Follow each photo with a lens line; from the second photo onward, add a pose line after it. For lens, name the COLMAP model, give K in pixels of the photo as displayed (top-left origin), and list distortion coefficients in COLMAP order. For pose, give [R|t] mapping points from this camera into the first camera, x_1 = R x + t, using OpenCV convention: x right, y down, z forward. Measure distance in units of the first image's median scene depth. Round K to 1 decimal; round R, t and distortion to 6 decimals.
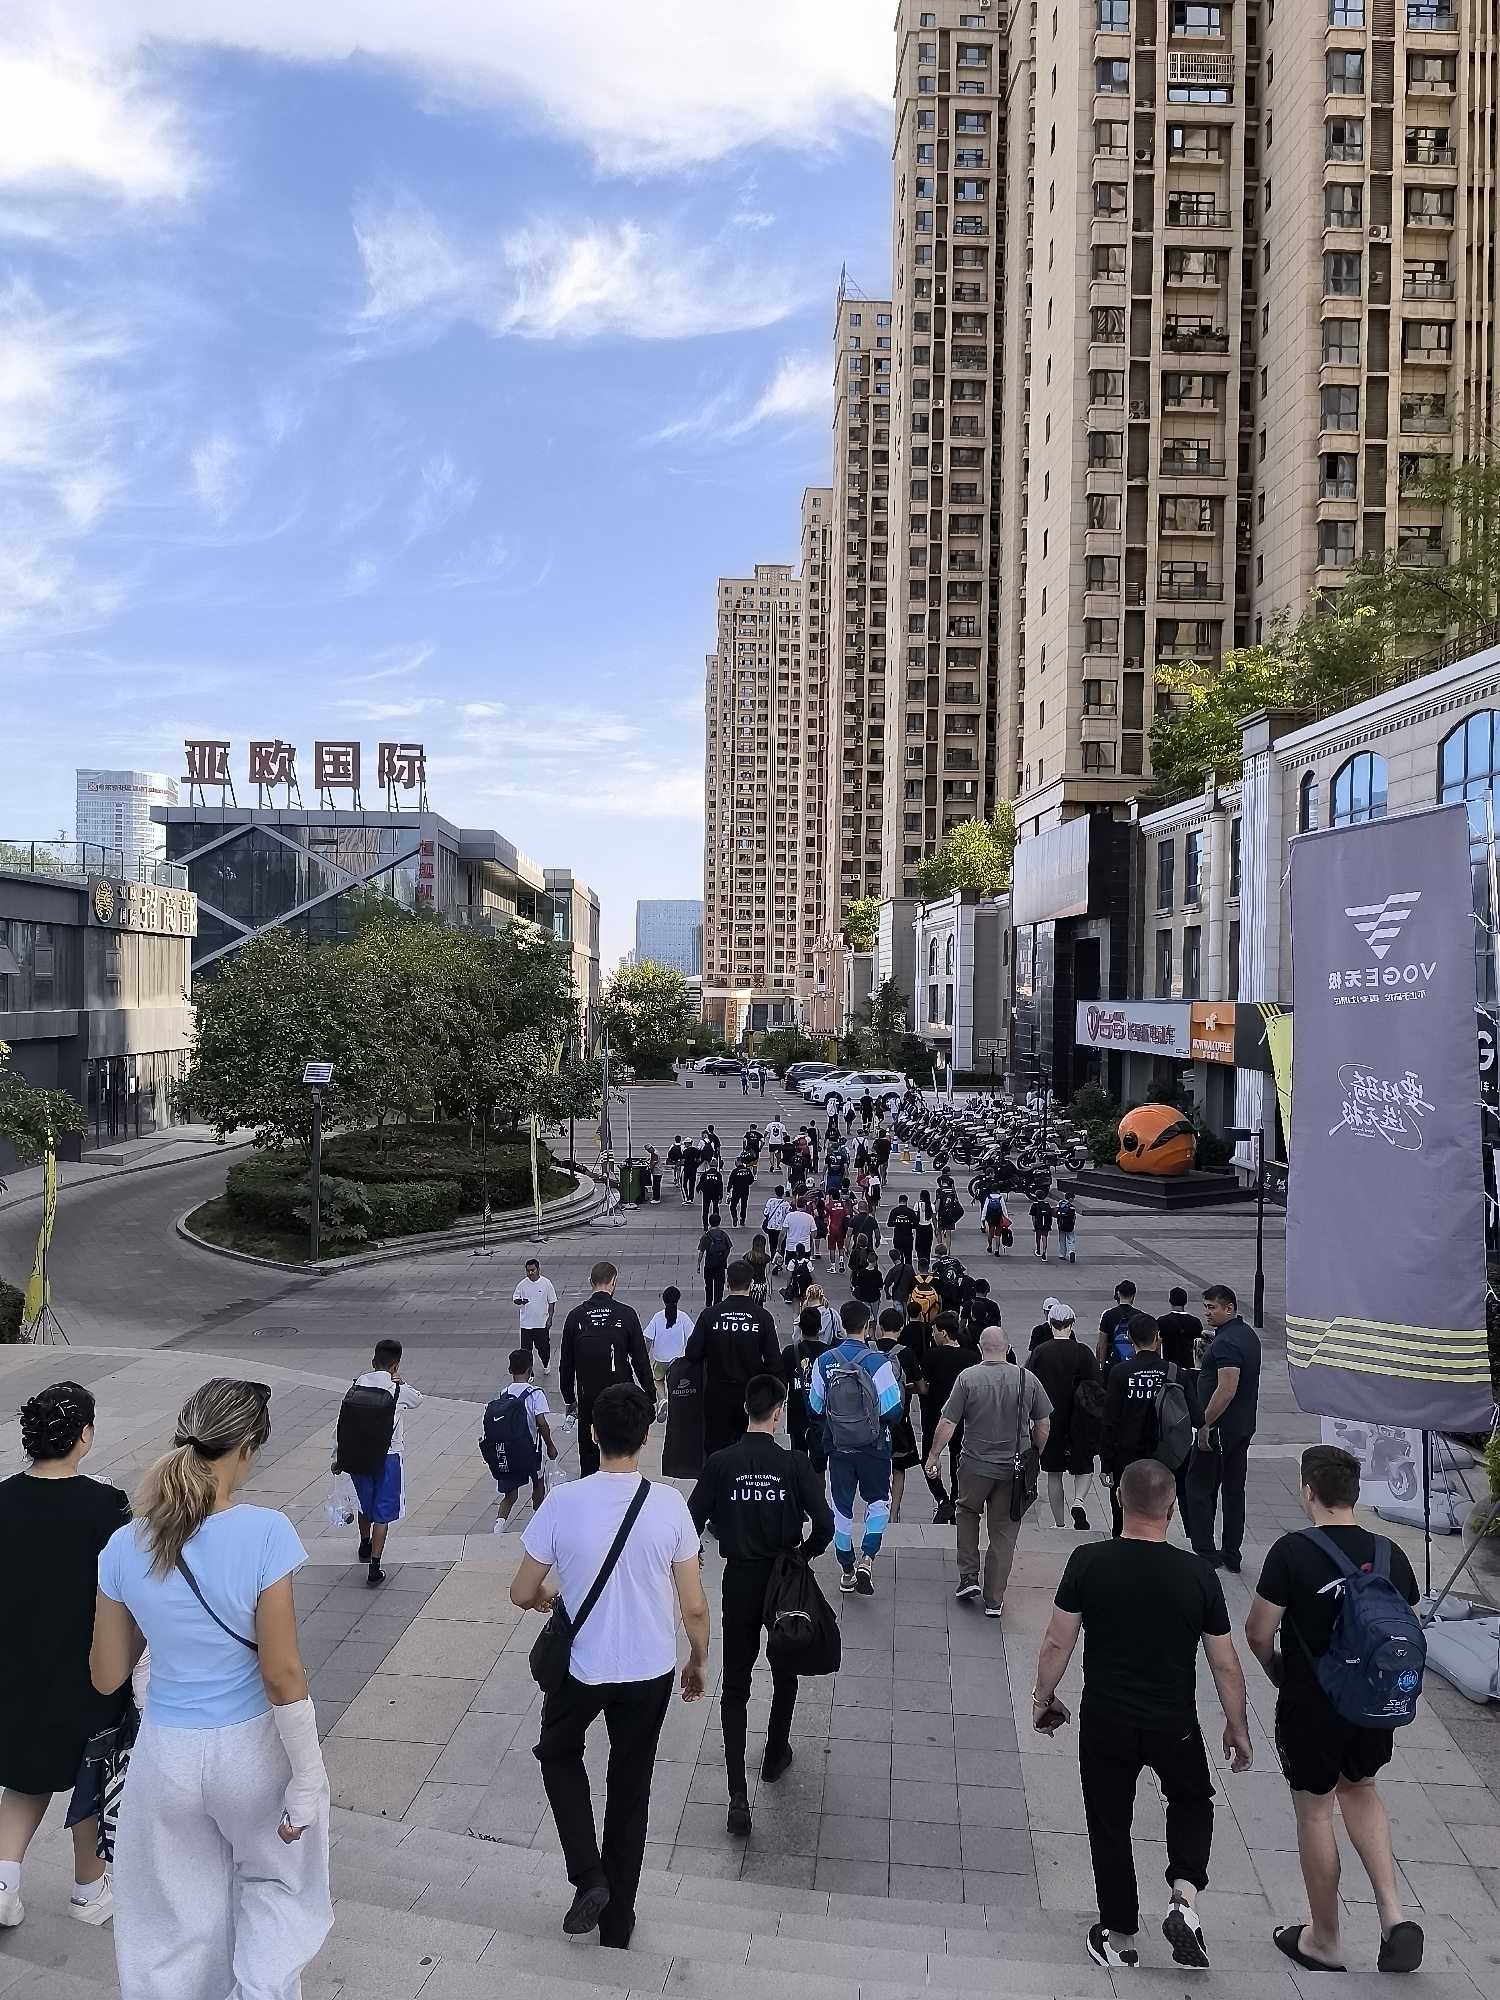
lens RADIAL K [[1476.3, 0, 750.0], [0, 1476.3, 1000.0], [0, 0, 1]] dist [0.000386, -0.000091]
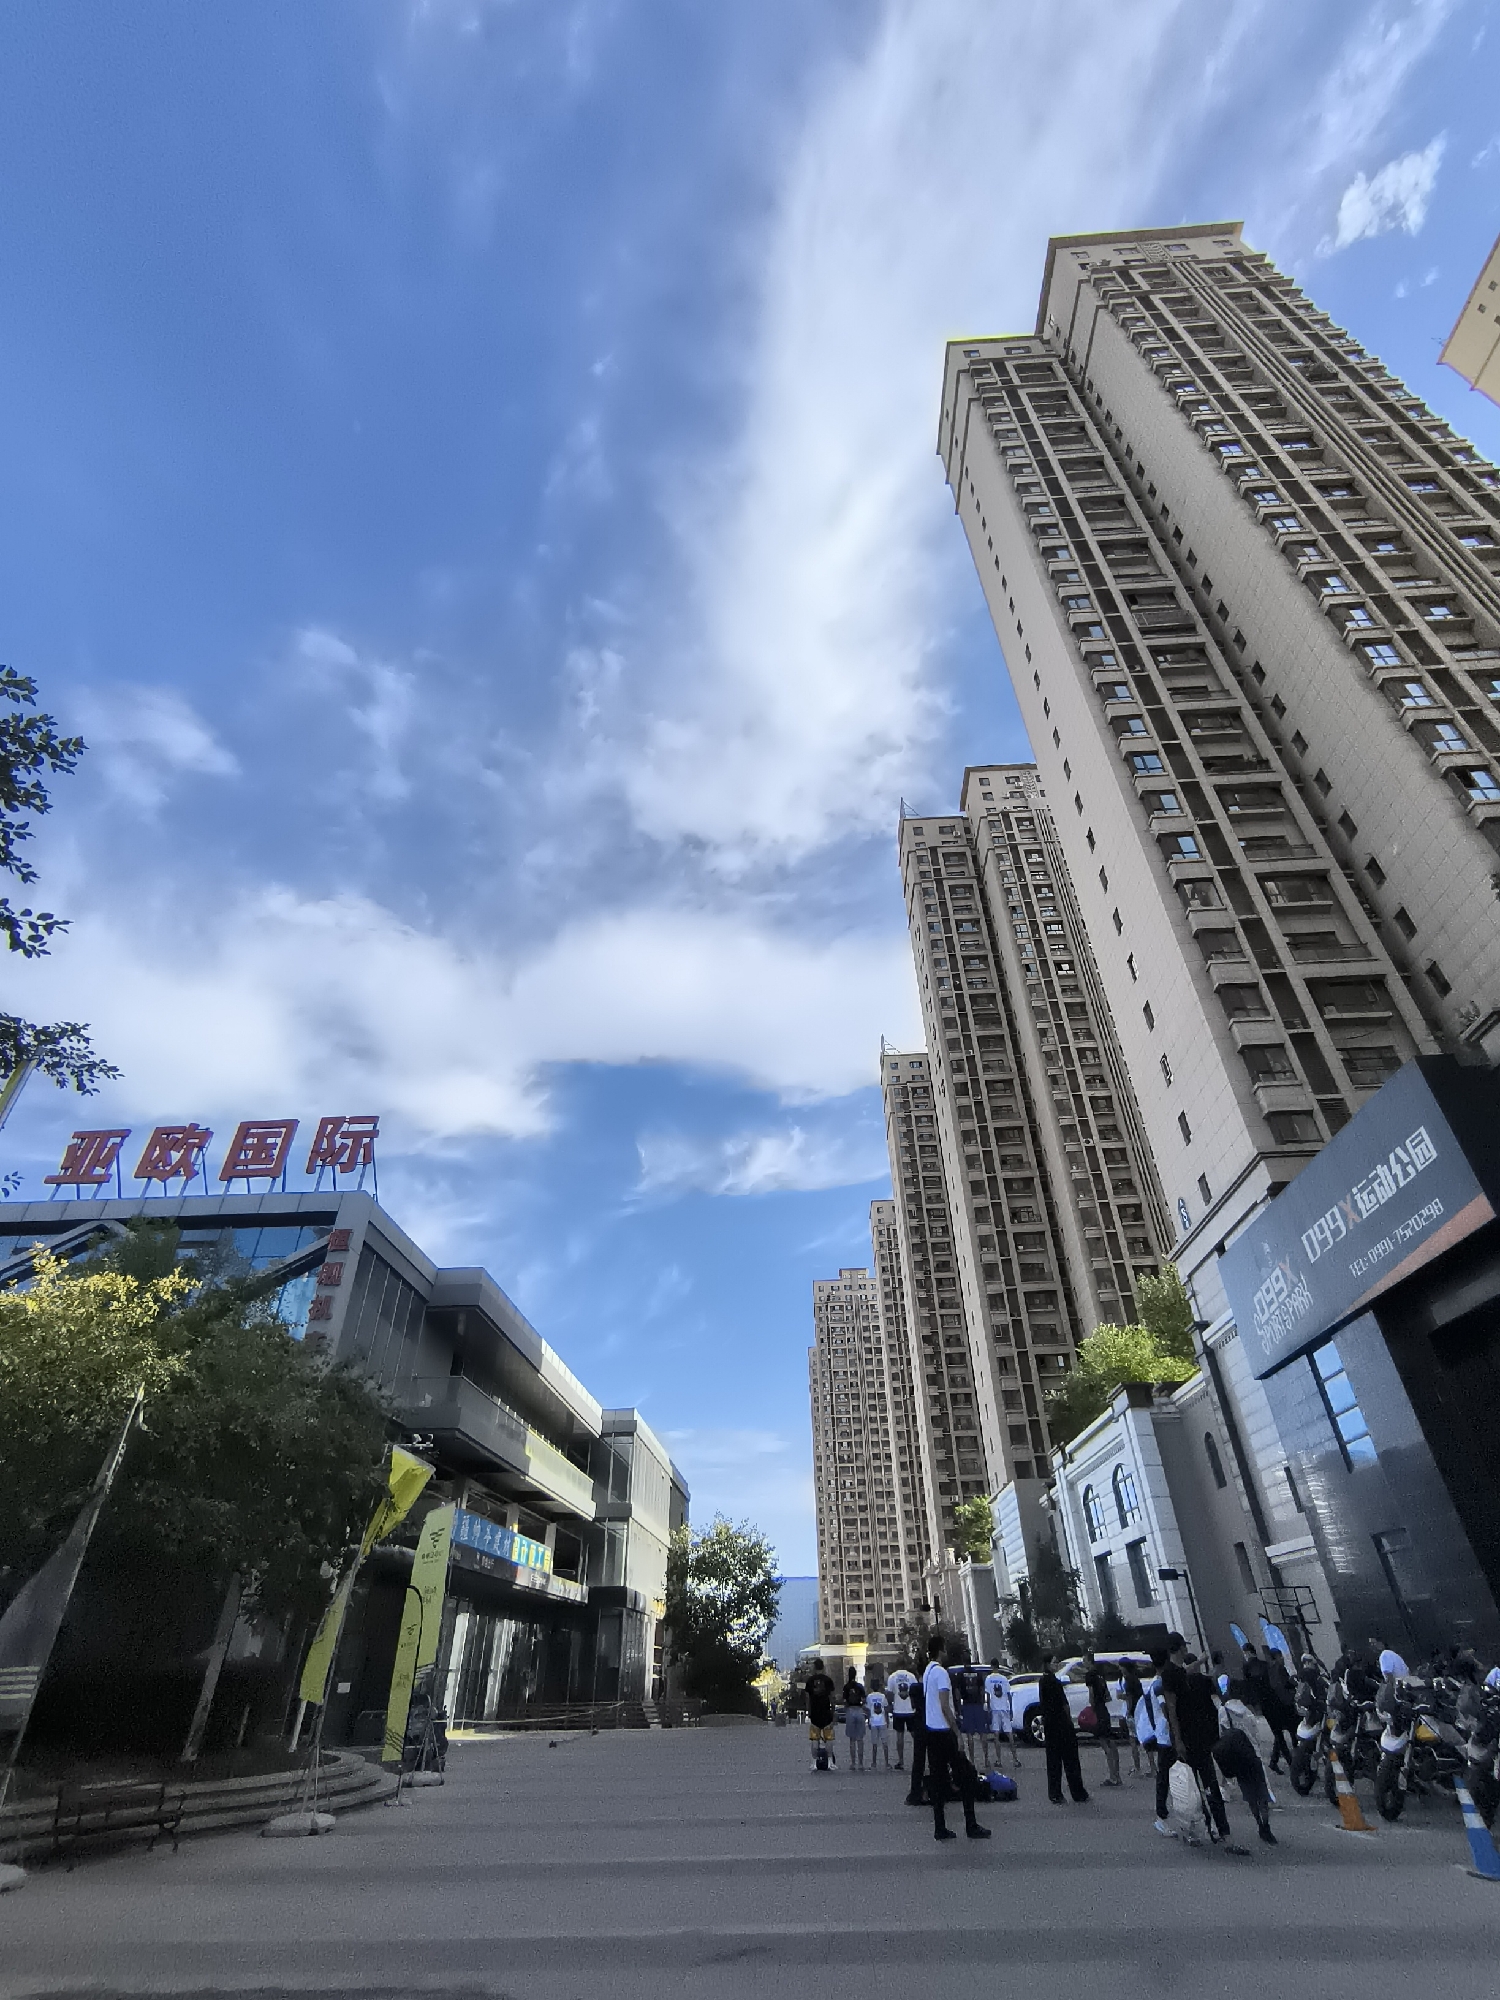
lens RADIAL K [[938.0, 0, 750.0], [0, 938.0, 1000.0], [0, 0, 1]] dist [-0.015501, 0.014256]
pose [[0.994695, -0.077284, -0.067893, -0.000691], [0.021630, 0.802360, -0.596448, 0.032805], [0.100571, 0.591815, 0.799775, 0.320075]]
